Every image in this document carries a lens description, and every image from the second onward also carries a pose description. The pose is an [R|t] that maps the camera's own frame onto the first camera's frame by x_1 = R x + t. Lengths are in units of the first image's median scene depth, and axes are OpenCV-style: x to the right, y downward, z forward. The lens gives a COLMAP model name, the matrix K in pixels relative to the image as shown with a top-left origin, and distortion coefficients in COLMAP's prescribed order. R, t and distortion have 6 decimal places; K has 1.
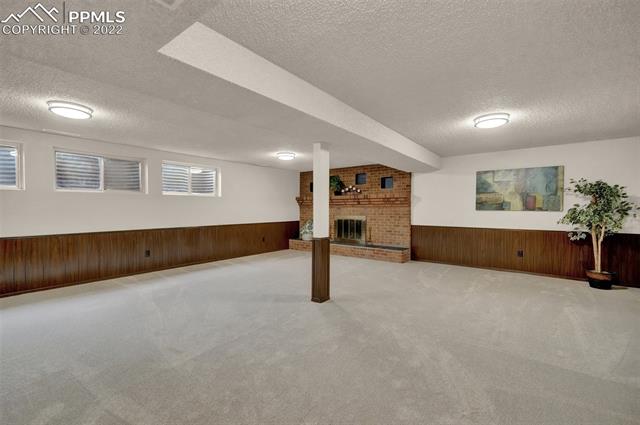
lens RADIAL K [[272.9, 0, 320.0], [0, 272.9, 212.5], [0, 0, 1]] dist [0.013291, -0.000053]
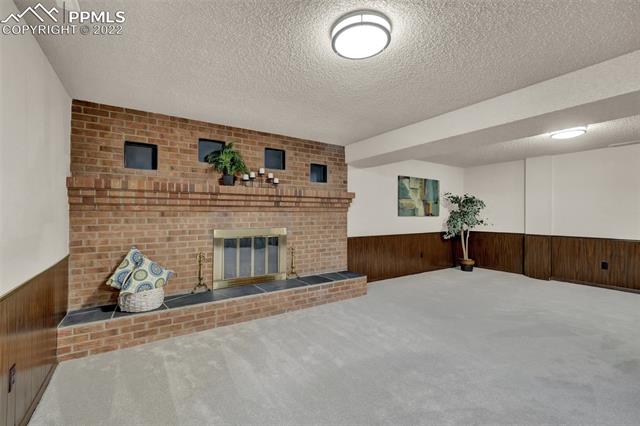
lens RADIAL K [[272.9, 0, 320.0], [0, 272.9, 213.0], [0, 0, 1]] dist [0.013291, -0.000053]
pose [[0.326814, 0.004157, 0.945080, -0.410045], [0.014459, 0.999851, -0.009398, -0.013790], [-0.944978, 0.016736, 0.326705, 0.937100]]
